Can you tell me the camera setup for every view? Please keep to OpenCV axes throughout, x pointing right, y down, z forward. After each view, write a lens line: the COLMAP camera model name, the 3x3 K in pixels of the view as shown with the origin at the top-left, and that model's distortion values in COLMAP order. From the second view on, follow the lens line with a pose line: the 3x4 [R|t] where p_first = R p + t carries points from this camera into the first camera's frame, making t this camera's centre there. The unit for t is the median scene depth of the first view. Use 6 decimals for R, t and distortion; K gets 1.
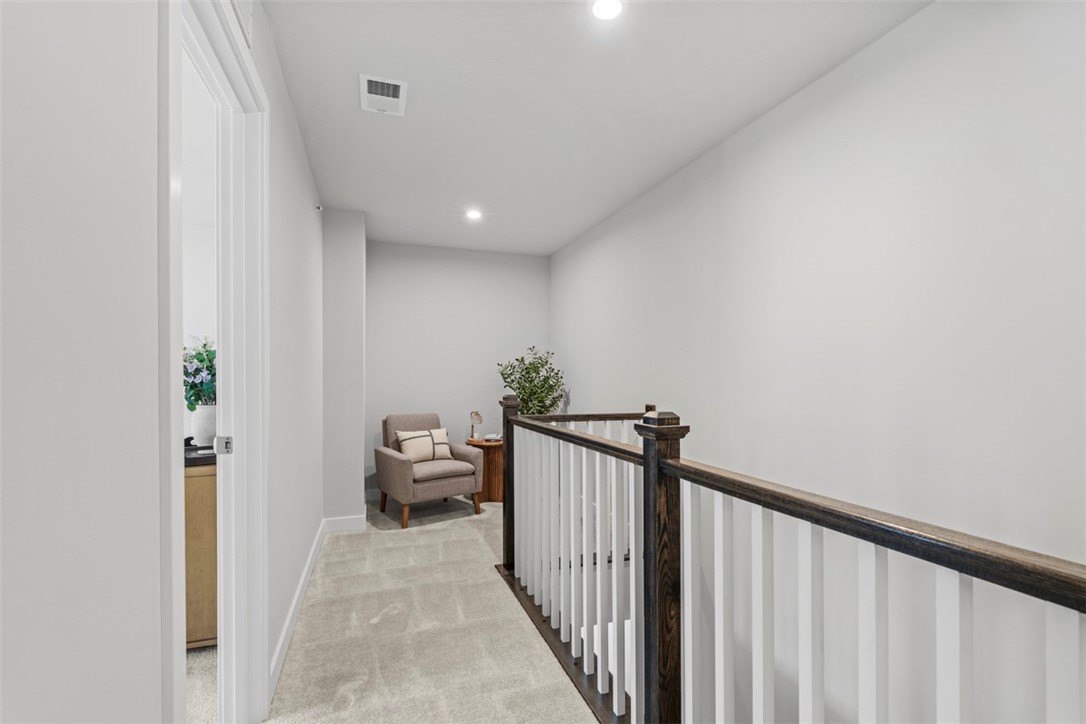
lens RADIAL K [[490.5, 0, 542.8], [0, 490.5, 370.2], [0, 0, 1]] dist [-0.008672, 0.003179]
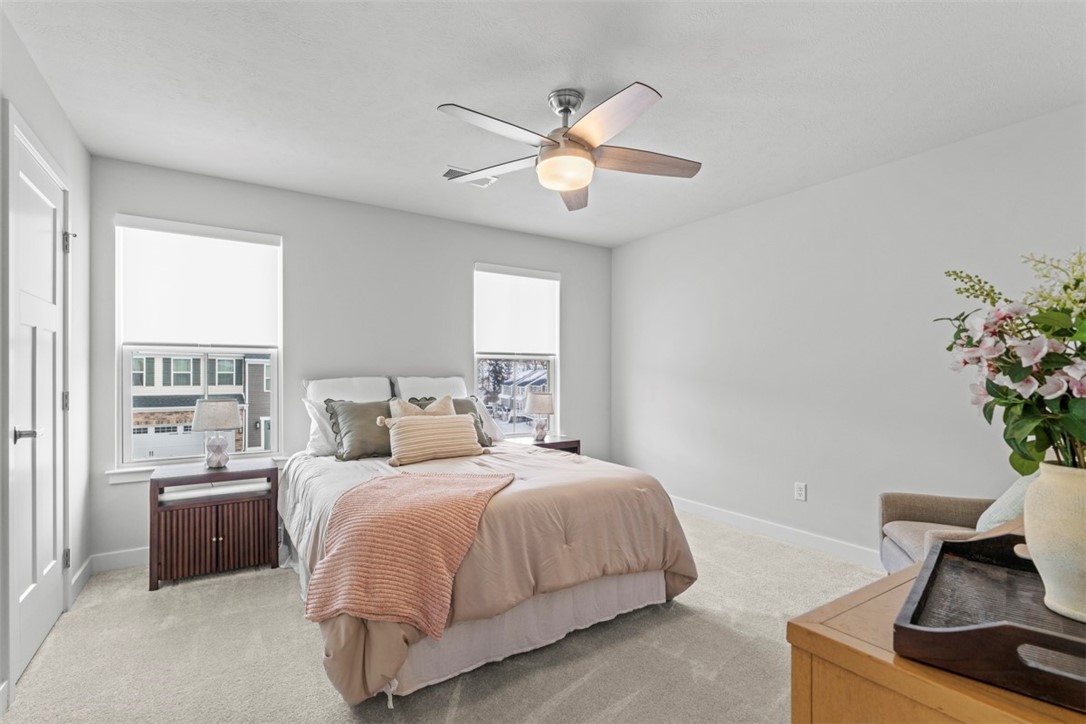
lens RADIAL K [[490.5, 0, 546.1], [0, 490.5, 372.4], [0, 0, 1]] dist [-0.008672, 0.003179]
pose [[0.244237, -0.006334, -0.969695, -0.396750], [0.006018, 0.999969, -0.005016, 0.006433], [0.969697, -0.004610, 0.244268, 0.496651]]
